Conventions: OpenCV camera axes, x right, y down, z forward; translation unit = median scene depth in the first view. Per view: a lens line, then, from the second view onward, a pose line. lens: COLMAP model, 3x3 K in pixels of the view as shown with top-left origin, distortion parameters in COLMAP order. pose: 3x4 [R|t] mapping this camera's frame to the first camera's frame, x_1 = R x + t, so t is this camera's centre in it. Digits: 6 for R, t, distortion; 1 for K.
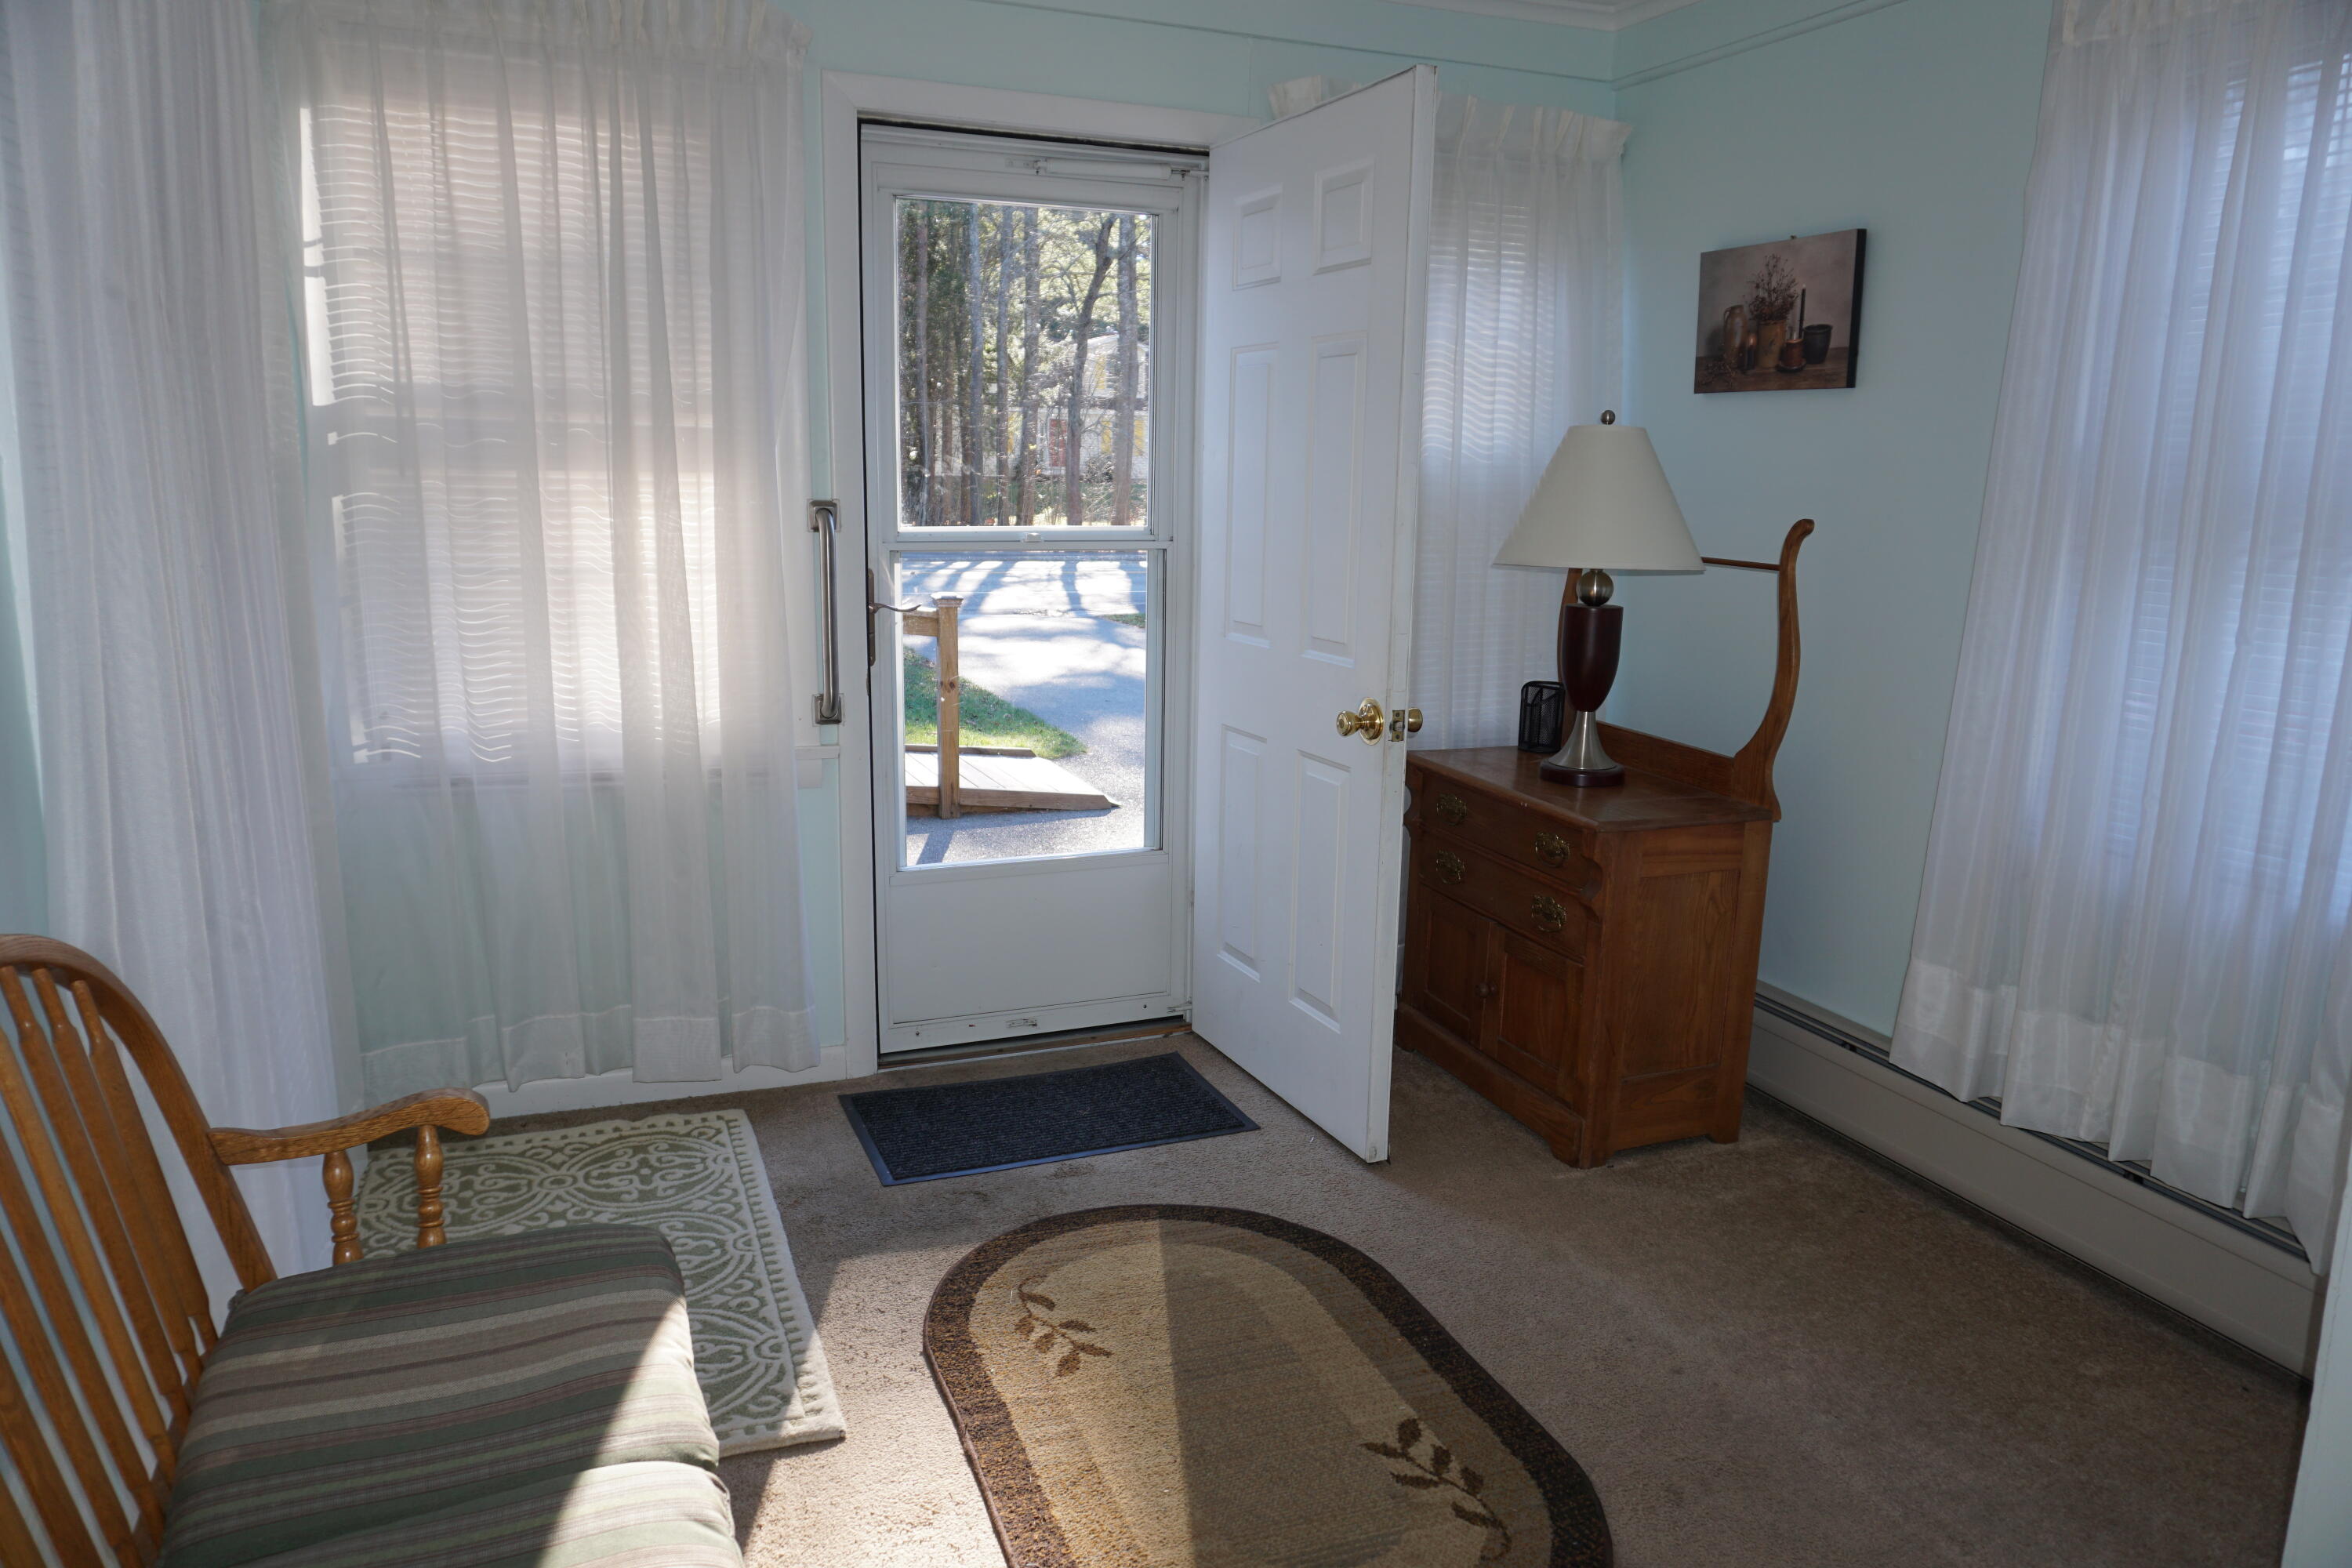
lens RADIAL K [[1572.0, 0, 1172.4], [0, 1572.0, 786.6], [0, 0, 1]] dist [-0.049442, 0.032080]
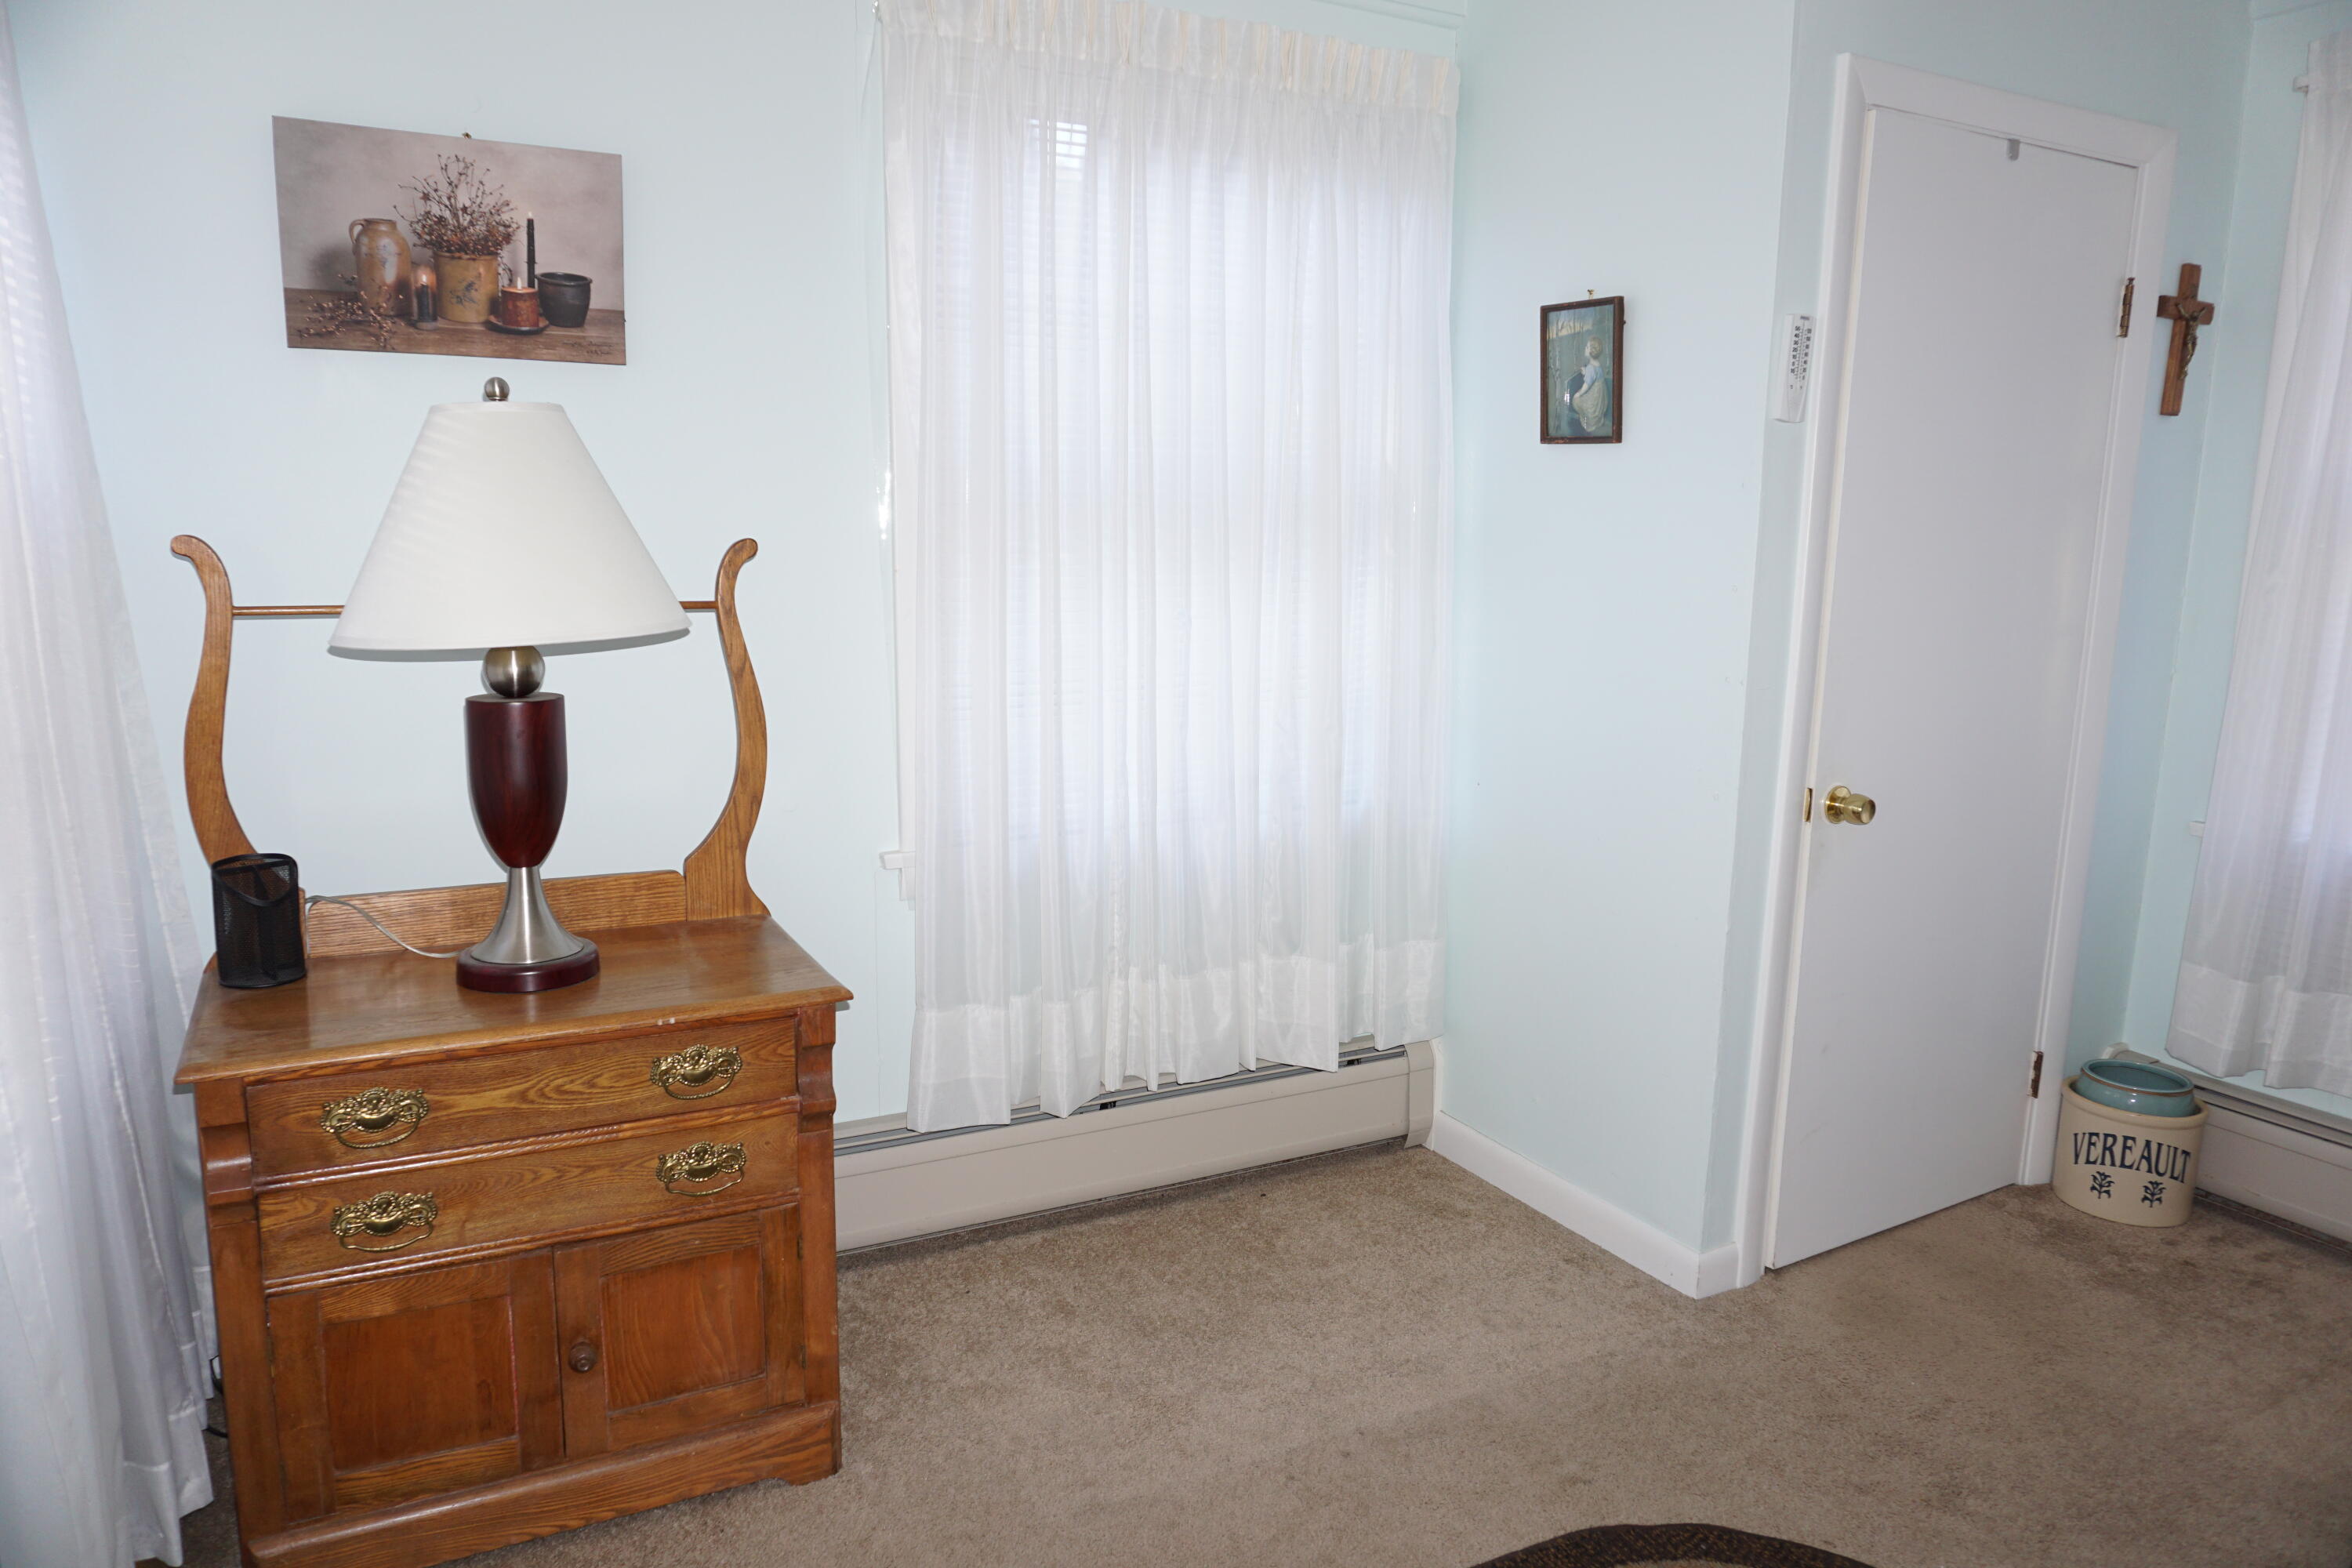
lens RADIAL K [[1572.0, 0, 1172.4], [0, 1572.0, 786.6], [0, 0, 1]] dist [-0.049442, 0.032080]
pose [[-0.103222, -0.201074, 0.974122, -0.361296], [0.179696, 0.959469, 0.217091, -0.169177], [-0.978292, 0.197454, -0.062906, 0.794588]]
